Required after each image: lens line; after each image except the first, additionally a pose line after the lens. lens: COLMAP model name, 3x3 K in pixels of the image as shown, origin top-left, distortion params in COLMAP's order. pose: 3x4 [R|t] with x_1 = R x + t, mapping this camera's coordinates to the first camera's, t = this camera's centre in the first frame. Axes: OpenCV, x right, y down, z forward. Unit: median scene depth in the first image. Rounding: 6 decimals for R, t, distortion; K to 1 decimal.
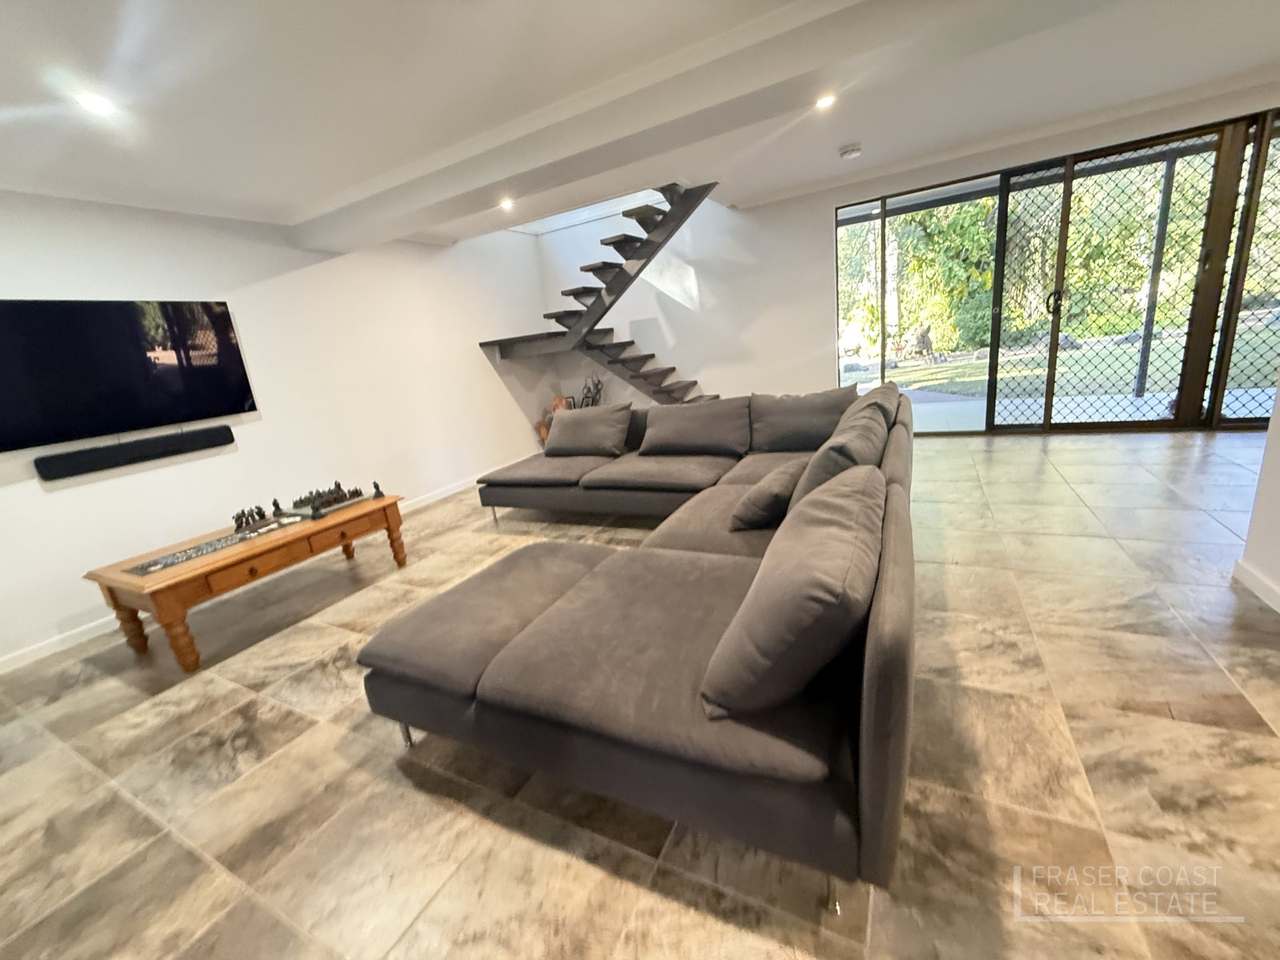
lens RADIAL K [[508.4, 0, 639.4], [0, 508.4, 479.4], [0, 0, 1]] dist [-0.001220, 0.000040]
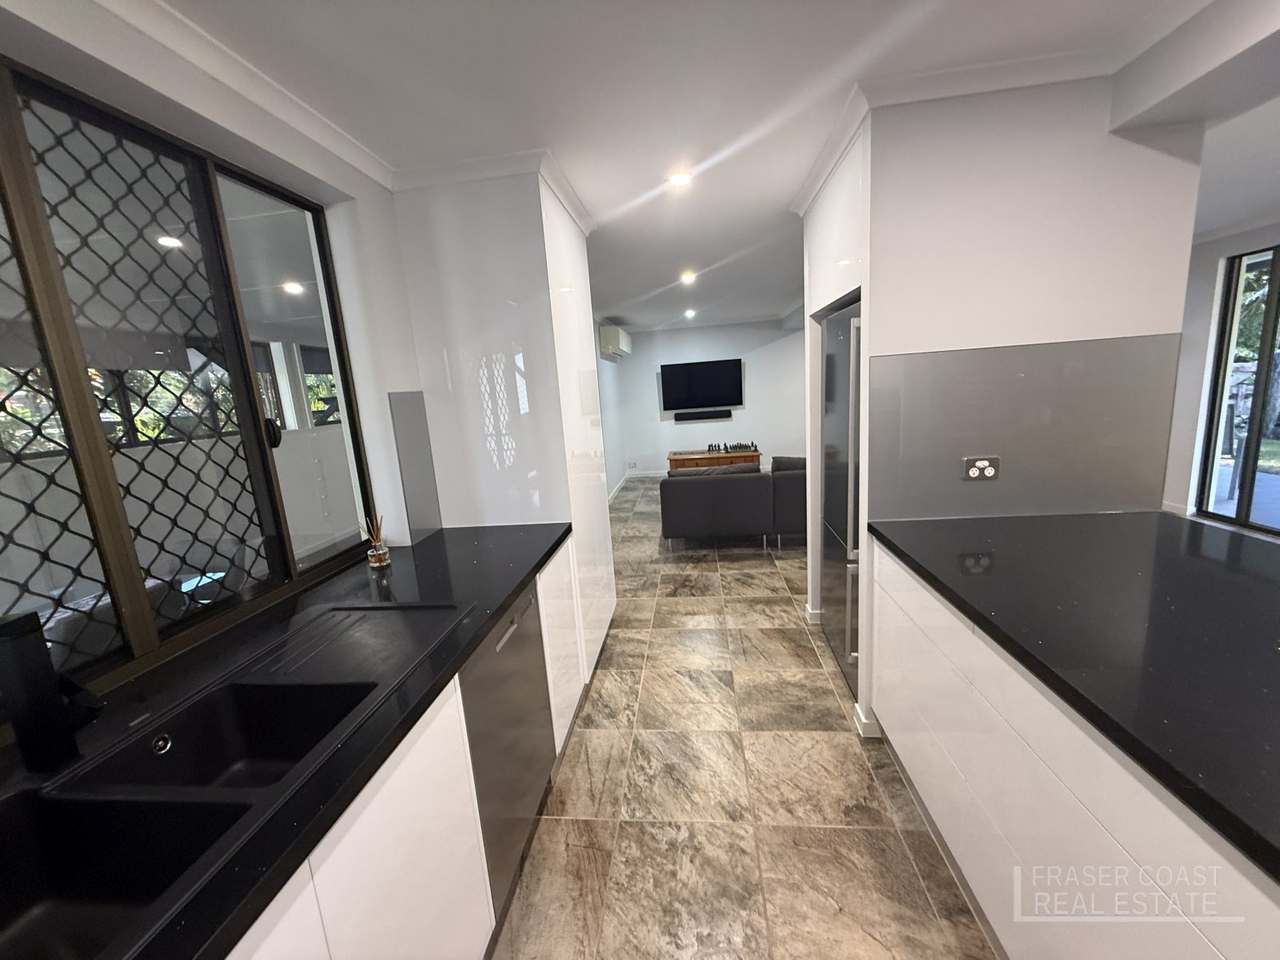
lens RADIAL K [[508.4, 0, 641.5], [0, 508.4, 480.3], [0, 0, 1]] dist [-0.001220, 0.000040]
pose [[0.376513, 0.259543, -0.889312, 3.151166], [-0.216357, 0.958042, 0.188001, -0.374500], [0.900793, 0.121624, 0.416870, -0.845475]]
